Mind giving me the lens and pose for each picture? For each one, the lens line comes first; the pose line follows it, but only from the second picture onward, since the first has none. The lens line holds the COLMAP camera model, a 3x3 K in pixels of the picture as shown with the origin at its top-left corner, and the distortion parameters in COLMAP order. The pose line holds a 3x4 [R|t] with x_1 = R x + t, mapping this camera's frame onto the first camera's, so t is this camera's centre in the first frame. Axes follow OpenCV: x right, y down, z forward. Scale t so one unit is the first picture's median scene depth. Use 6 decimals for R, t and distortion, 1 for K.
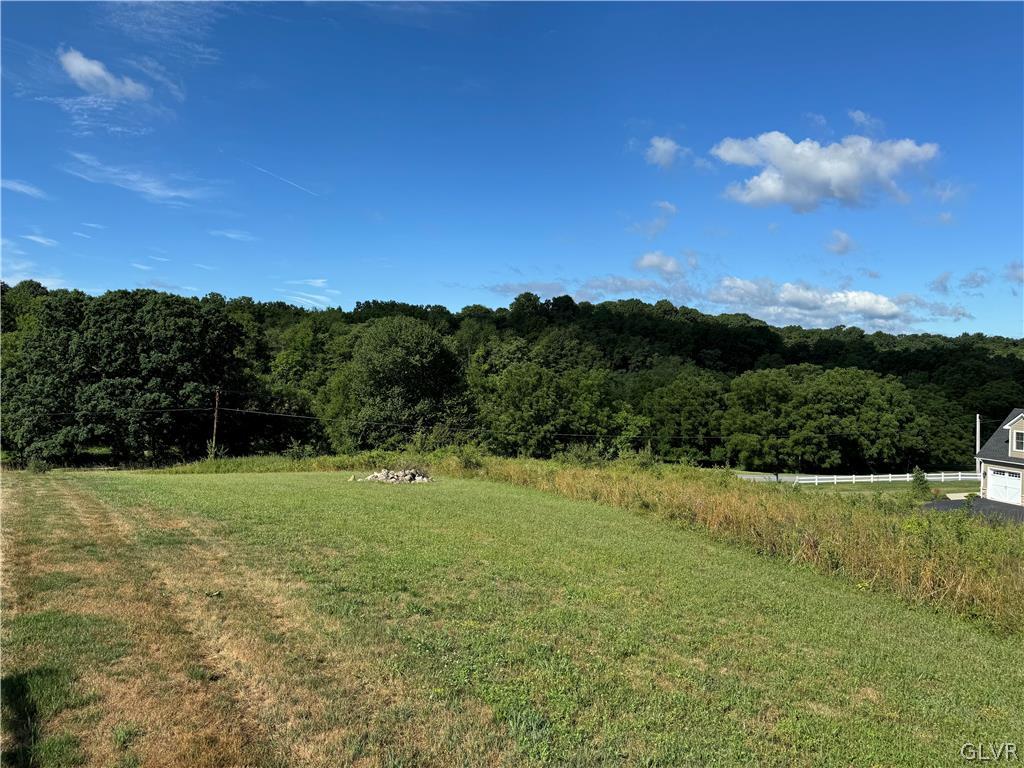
lens RADIAL K [[717.8, 0, 514.2], [0, 717.8, 320.0], [0, 0, 1]] dist [0.037161, -0.059245]
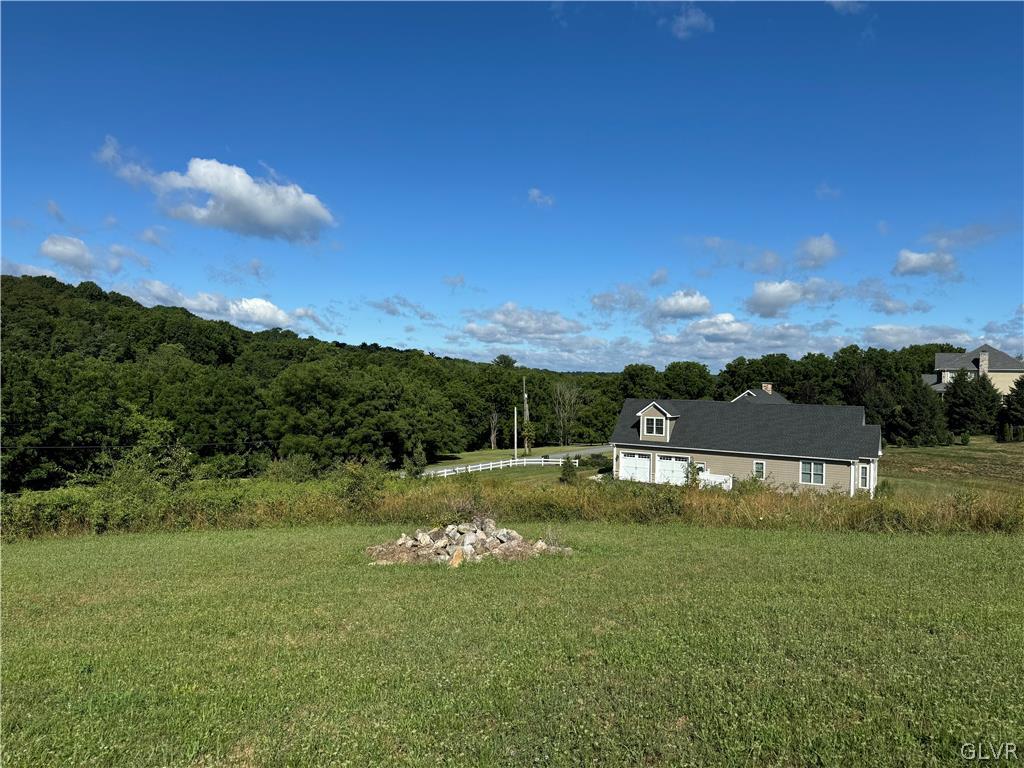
lens RADIAL K [[711.8, 0, 514.1], [0, 711.8, 383.6], [0, 0, 1]] dist [0.088715, -0.110443]
pose [[0.693636, 0.008391, 0.720277, -0.129453], [-0.067572, 0.996281, 0.053466, 0.029123], [-0.717150, -0.085756, 0.691623, 0.198809]]
